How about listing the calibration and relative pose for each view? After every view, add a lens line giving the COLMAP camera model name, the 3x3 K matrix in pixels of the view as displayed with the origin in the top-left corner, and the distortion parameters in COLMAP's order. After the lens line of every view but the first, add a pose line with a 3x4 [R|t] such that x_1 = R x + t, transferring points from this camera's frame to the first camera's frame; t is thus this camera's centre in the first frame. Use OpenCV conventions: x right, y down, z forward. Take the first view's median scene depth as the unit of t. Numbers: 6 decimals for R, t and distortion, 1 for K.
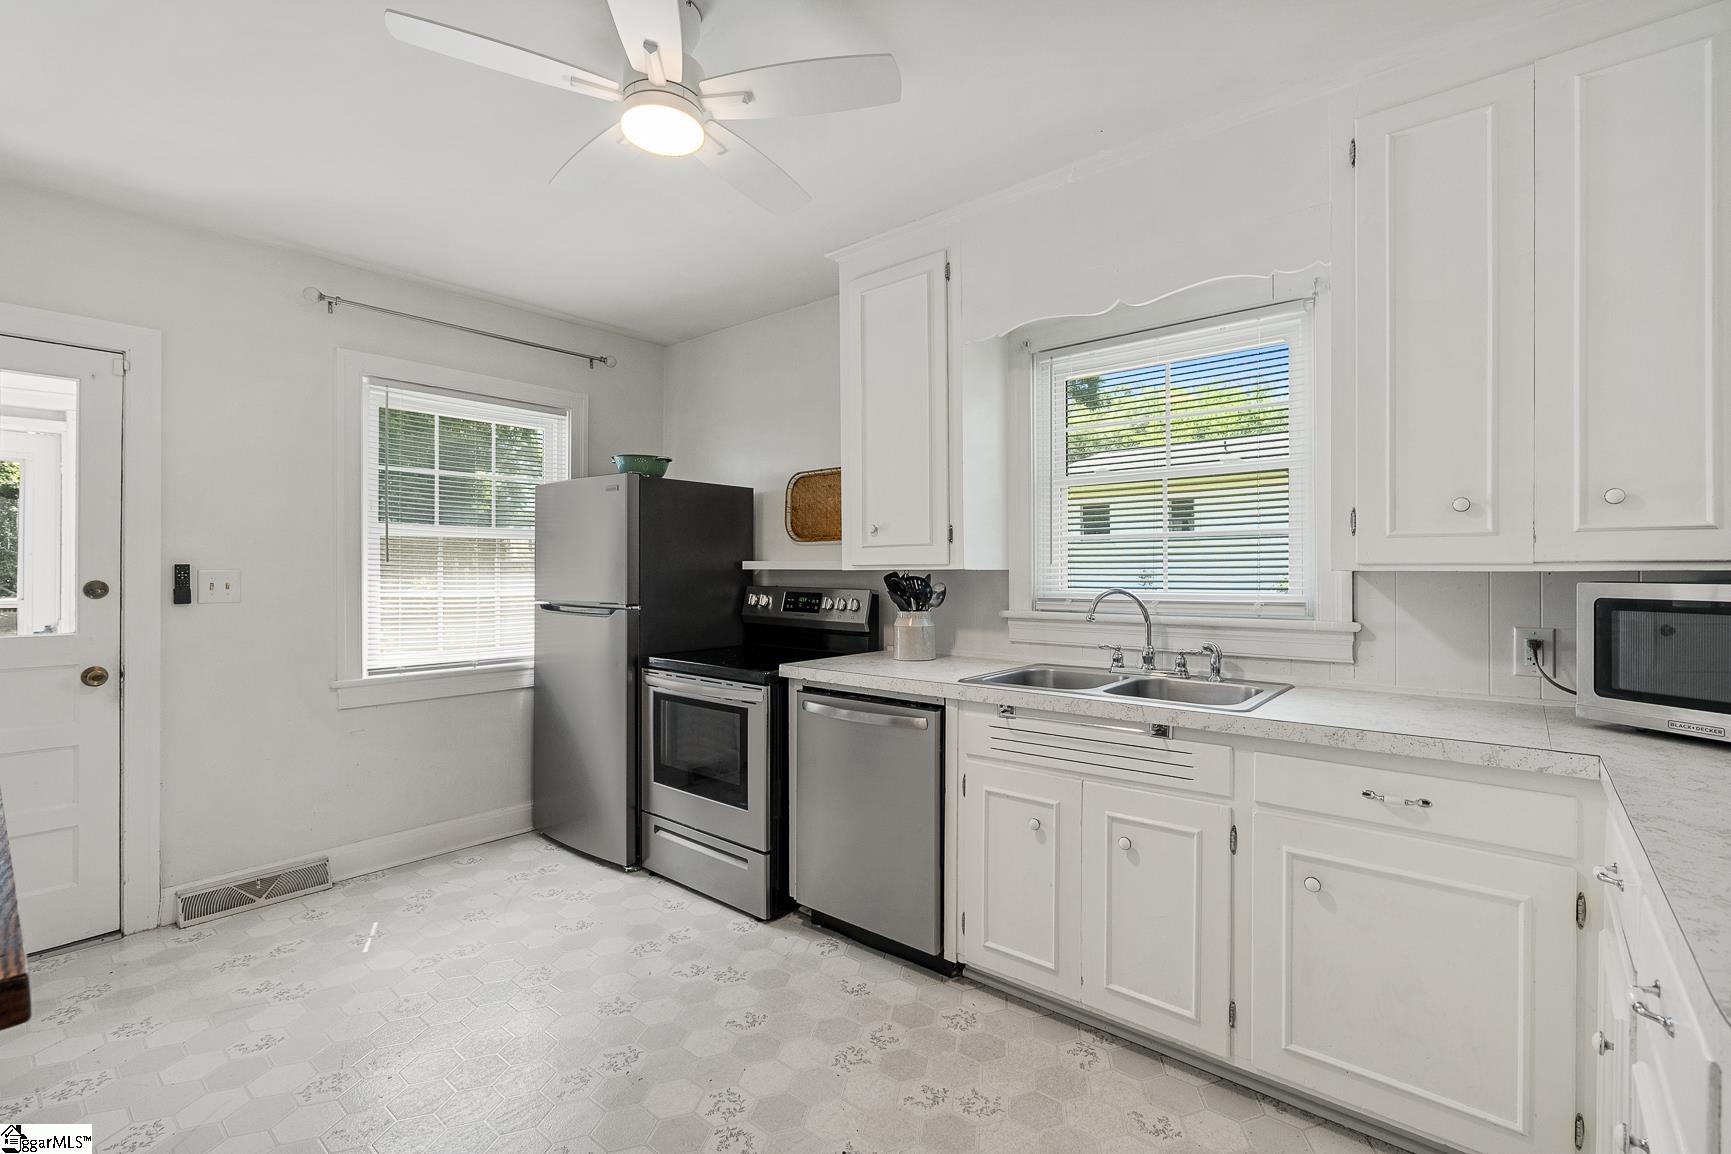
lens RADIAL K [[773.7, 0, 866.6], [0, 773.7, 571.0], [0, 0, 1]] dist [-0.002904, 0.000063]
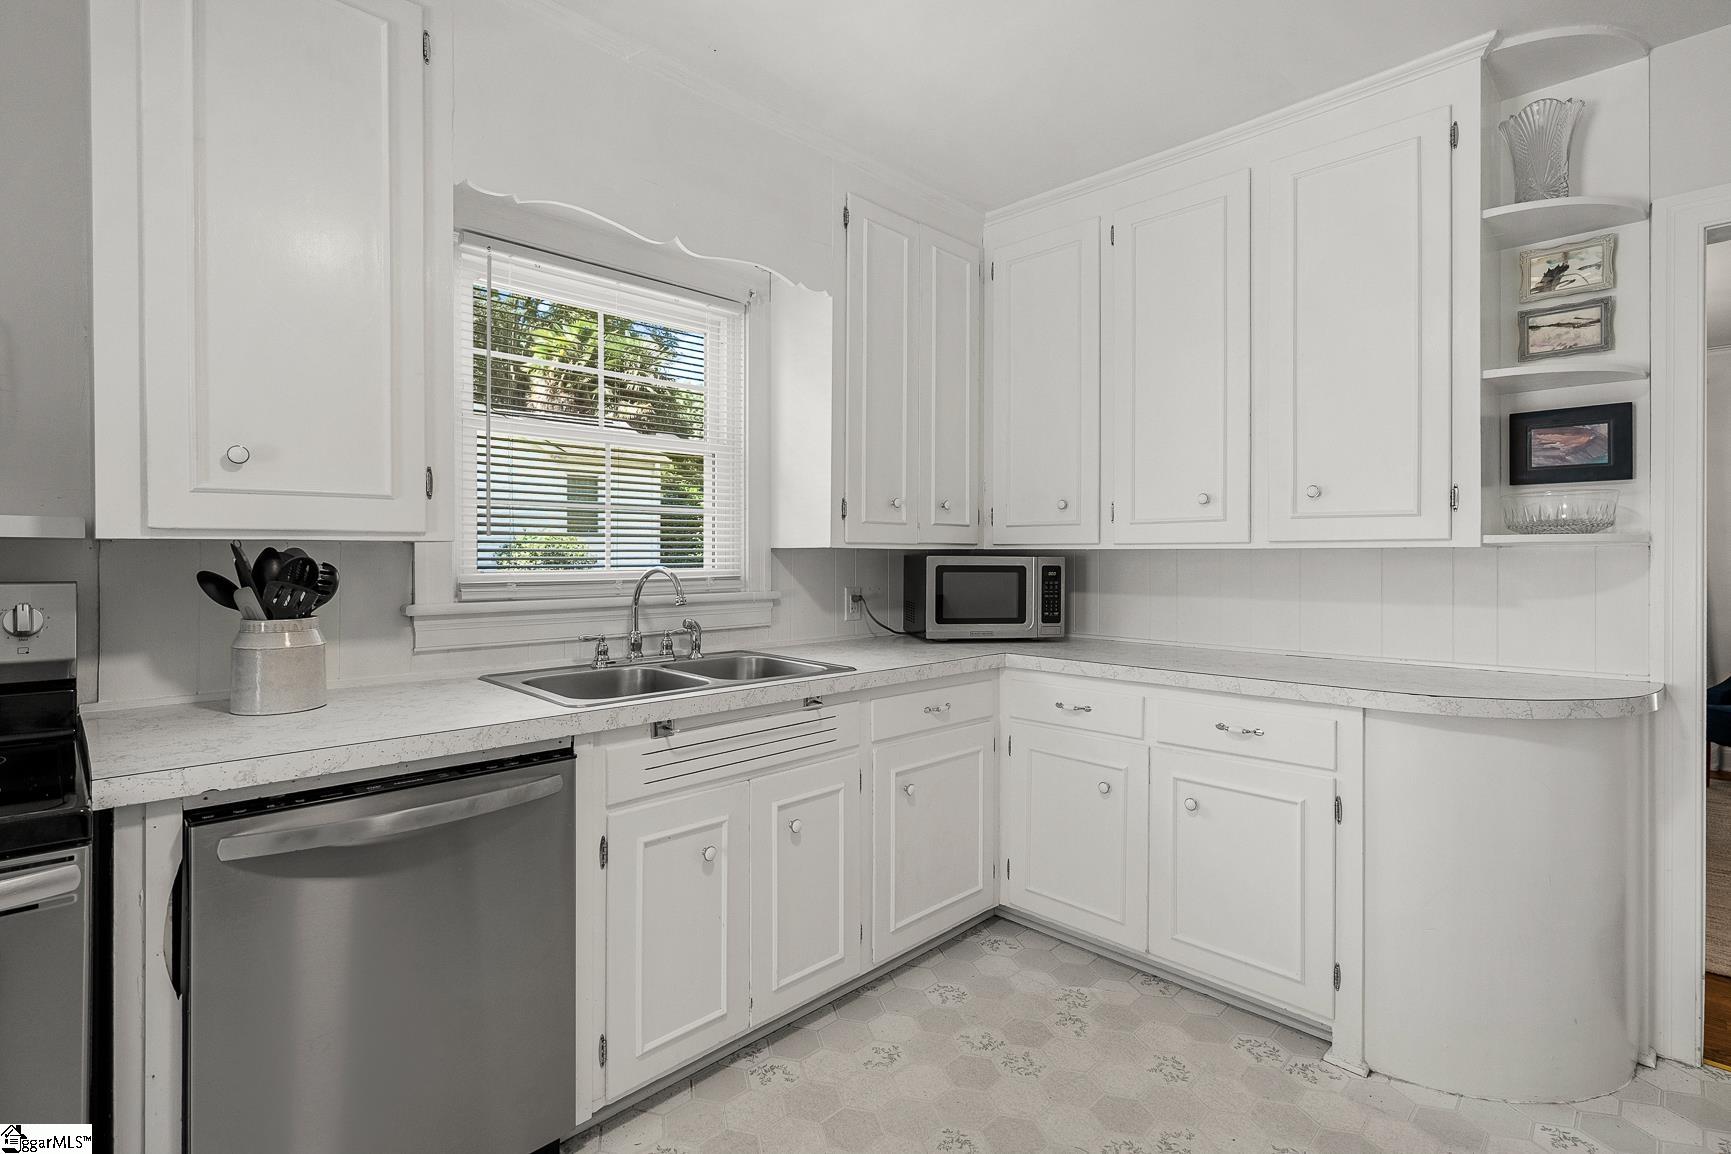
lens RADIAL K [[818.2, 0, 865.6], [0, 818.2, 556.9], [0, 0, 1]] dist [-0.006418, 0.000045]
pose [[0.086063, -0.004282, 0.996280, -0.570034], [-0.004559, 0.999979, 0.004691, 0.006734], [-0.996279, -0.004946, 0.086042, 0.687901]]
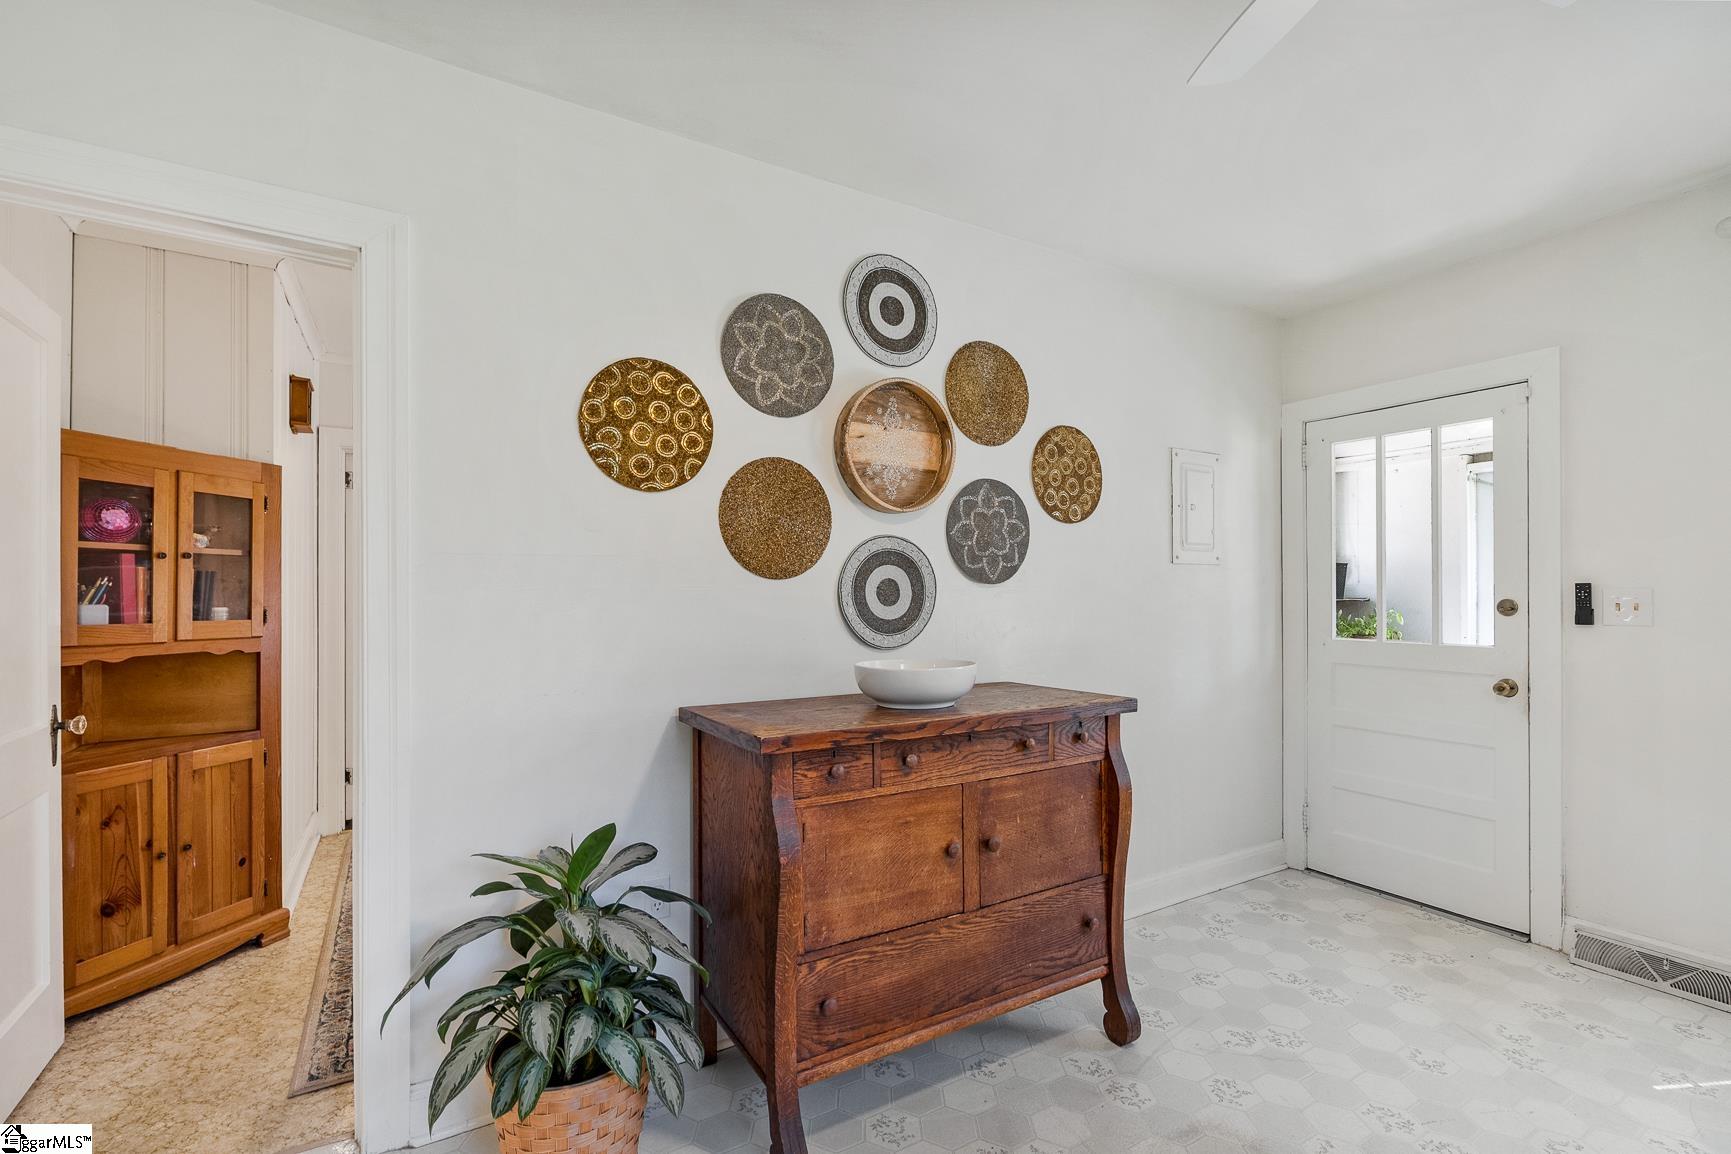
lens RADIAL K [[781.3, 0, 868.4], [0, 781.3, 591.3], [0, 0, 1]] dist [-0.001683, 0.000082]
pose [[-0.322140, -0.002153, -0.946690, 0.351709], [0.001740, 0.999994, -0.002866, 0.003441], [0.946690, -0.002570, -0.322135, 0.552056]]
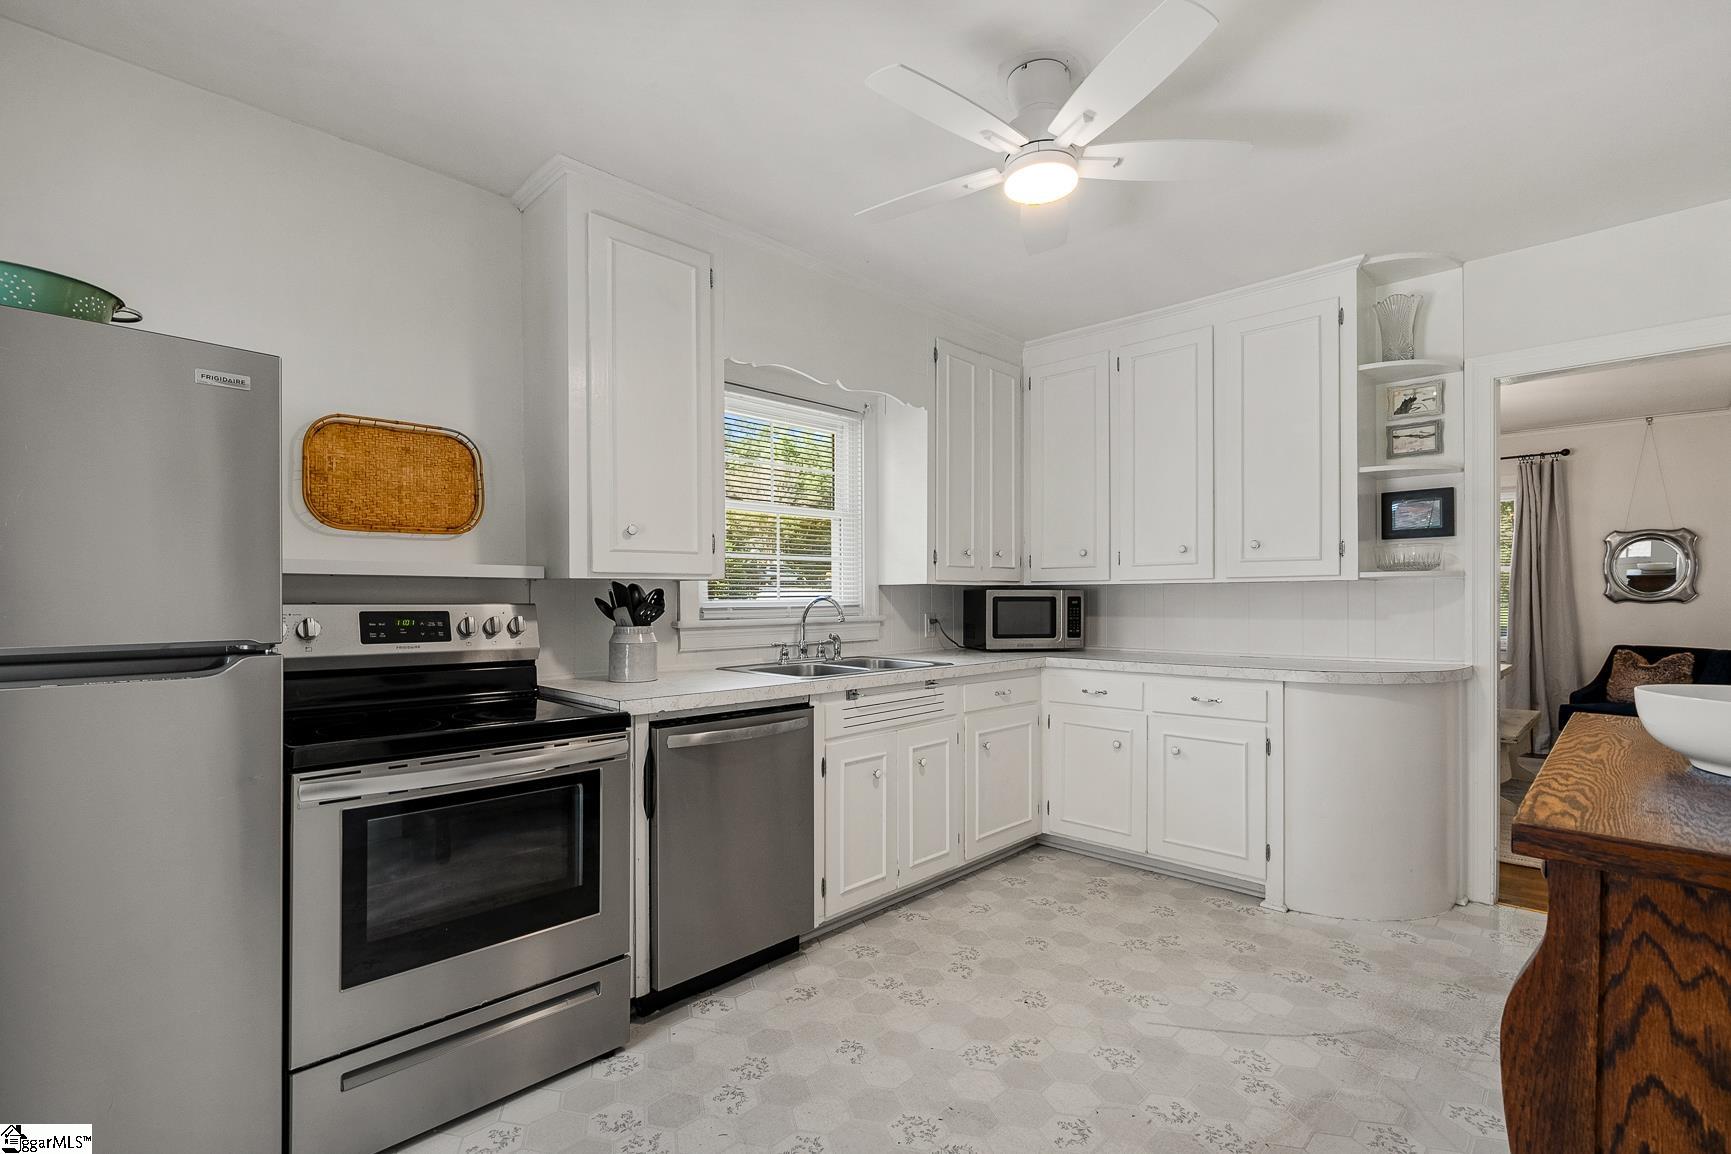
lens RADIAL K [[796.9, 0, 866.2], [0, 796.9, 602.1], [0, 0, 1]] dist [-0.010925, 0.000798]
pose [[0.071377, -0.008793, 0.997411, -1.022512], [0.001641, 0.999961, 0.008698, 0.020922], [-0.997448, 0.001016, 0.071388, 0.832921]]
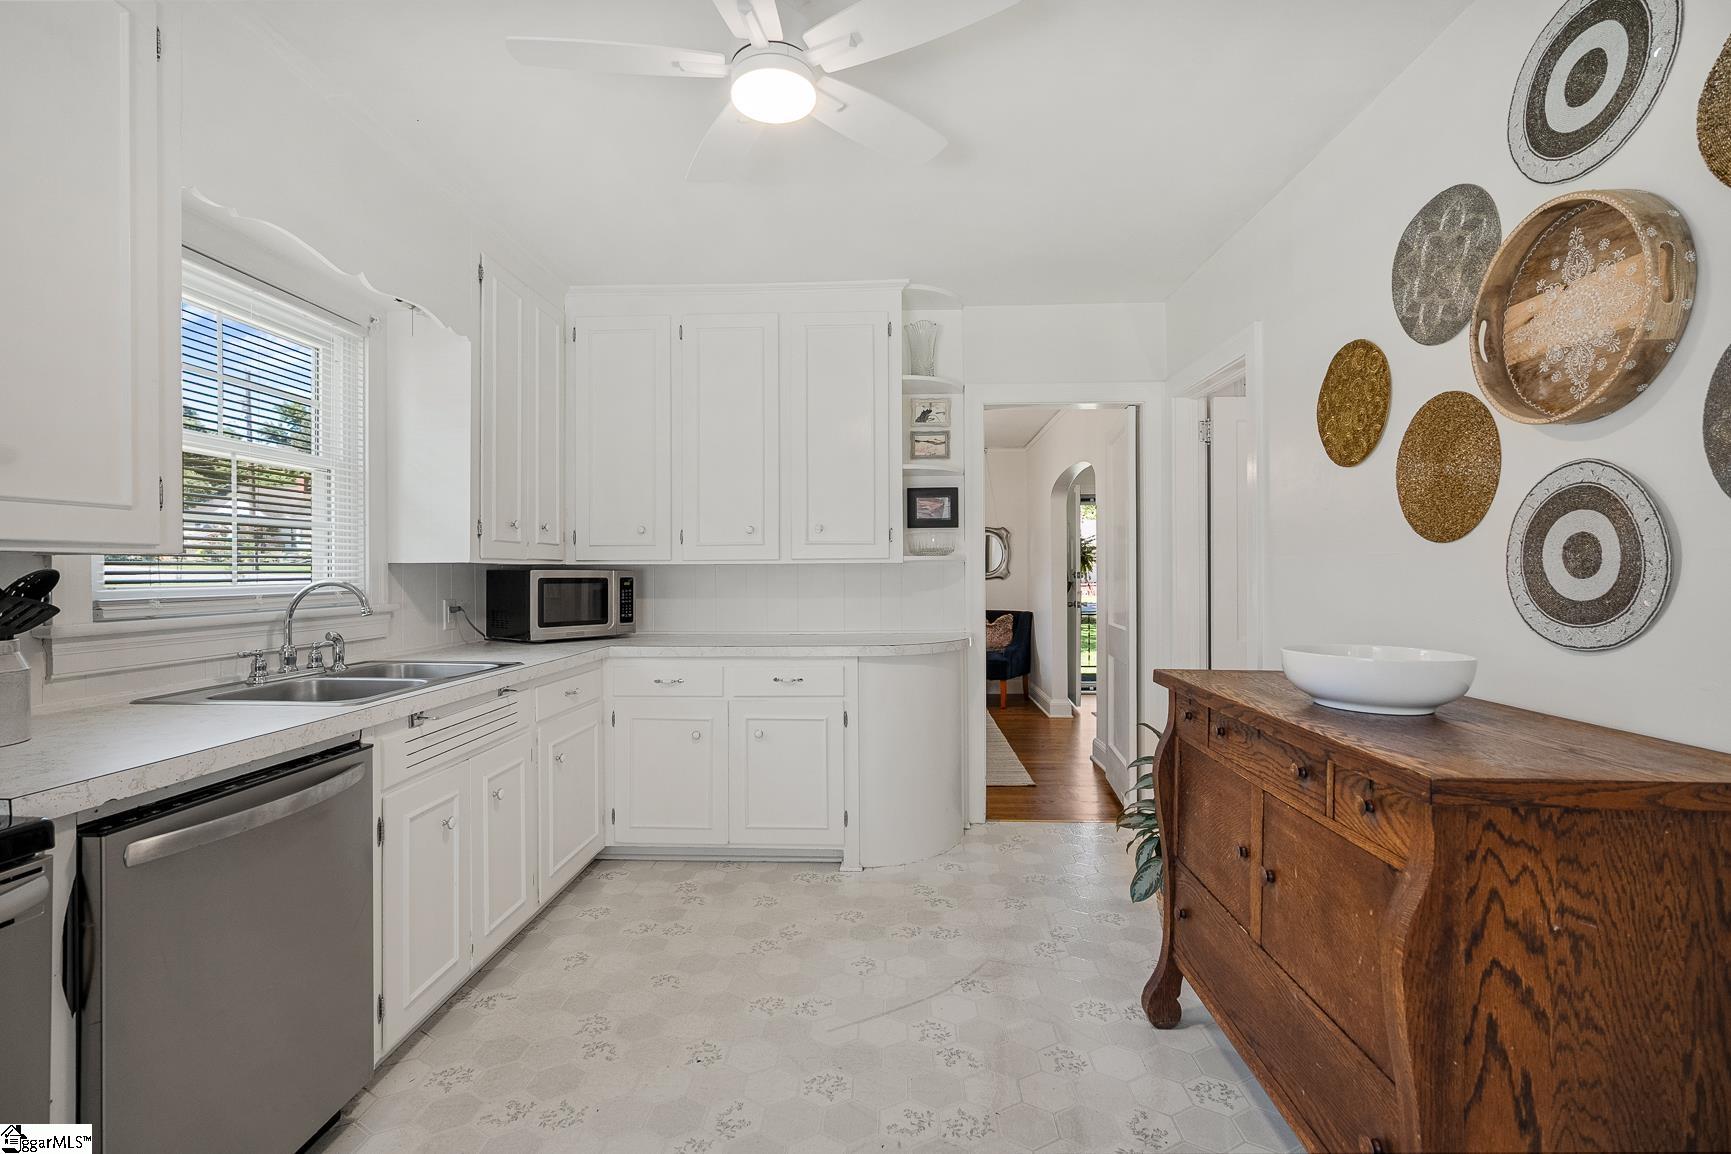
lens RADIAL K [[776.7, 0, 867.7], [0, 776.7, 572.0], [0, 0, 1]] dist [-0.010071, 0.000679]
pose [[-0.612543, 0.000144, 0.790437, -0.775799], [0.001121, 0.999999, 0.000686, 0.013669], [-0.790436, 0.001306, -0.612543, 1.063615]]
